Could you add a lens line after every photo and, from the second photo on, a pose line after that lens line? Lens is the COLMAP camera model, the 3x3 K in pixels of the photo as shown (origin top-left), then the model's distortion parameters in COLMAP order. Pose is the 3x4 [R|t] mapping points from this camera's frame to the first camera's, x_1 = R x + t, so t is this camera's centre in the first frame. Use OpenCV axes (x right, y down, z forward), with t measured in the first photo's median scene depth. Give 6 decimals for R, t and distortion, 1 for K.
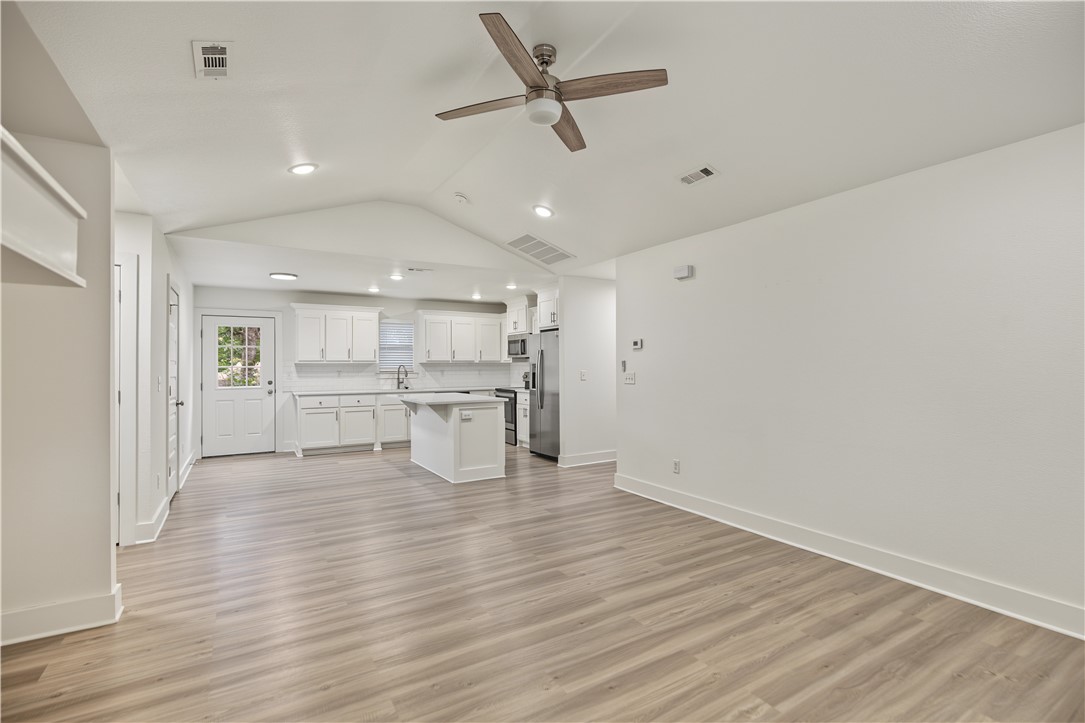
lens RADIAL K [[511.9, 0, 553.1], [0, 511.9, 360.4], [0, 0, 1]] dist [0.002411, 0.000143]
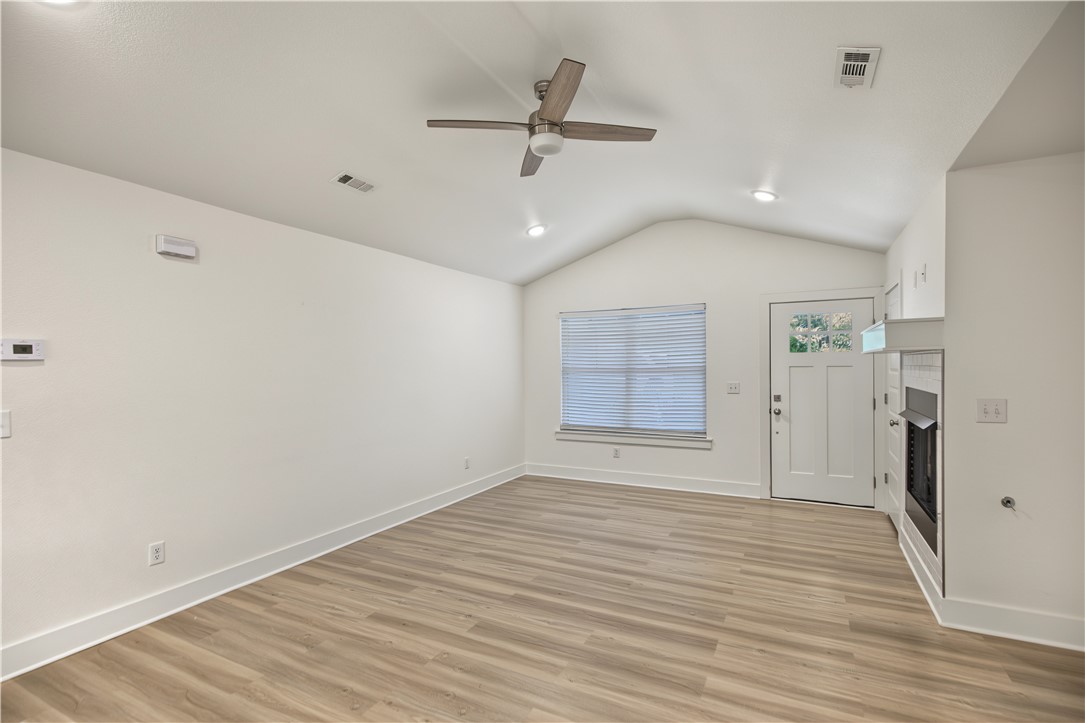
lens RADIAL K [[492.3, 0, 558.9], [0, 492.3, 371.2], [0, 0, 1]] dist [-0.002835, 0.000964]
pose [[-0.535413, 0.003824, 0.844582, -0.313900], [0.006956, 0.999976, -0.000118, -0.006353], [-0.844562, 0.005812, -0.535427, 0.544014]]
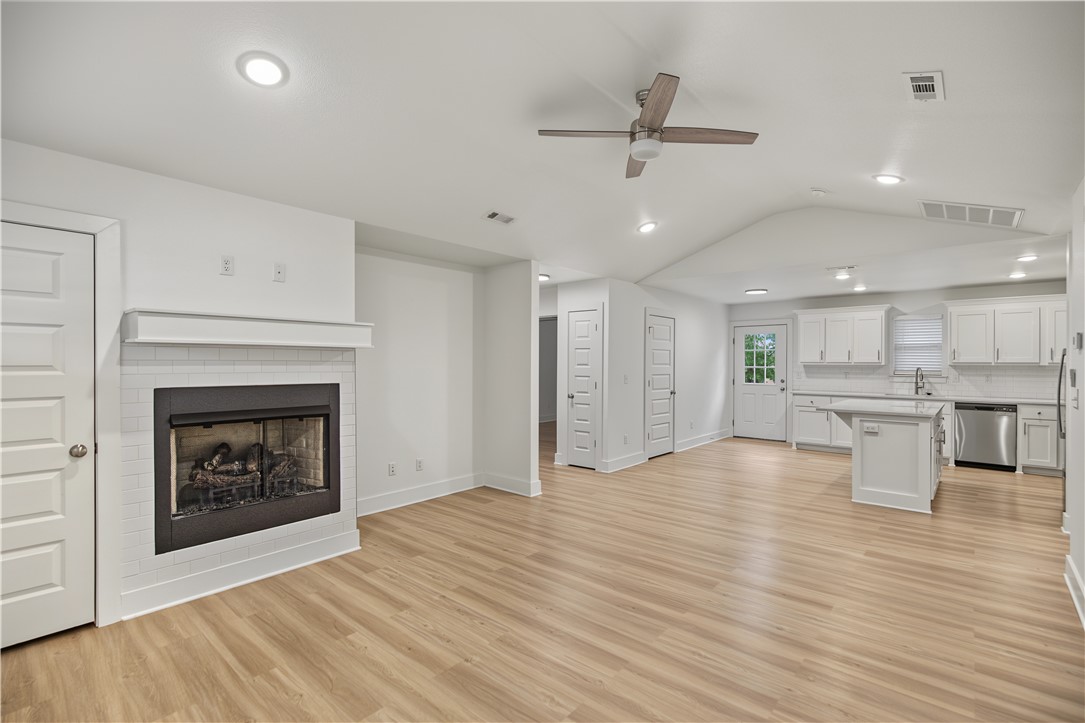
lens RADIAL K [[492.3, 0, 553.7], [0, 492.3, 365.0], [0, 0, 1]] dist [-0.002835, 0.000964]
pose [[0.309463, 0.011996, -0.950836, 0.337674], [0.003904, 0.999896, 0.013885, -0.009987], [0.950903, -0.008009, 0.309384, 0.169794]]
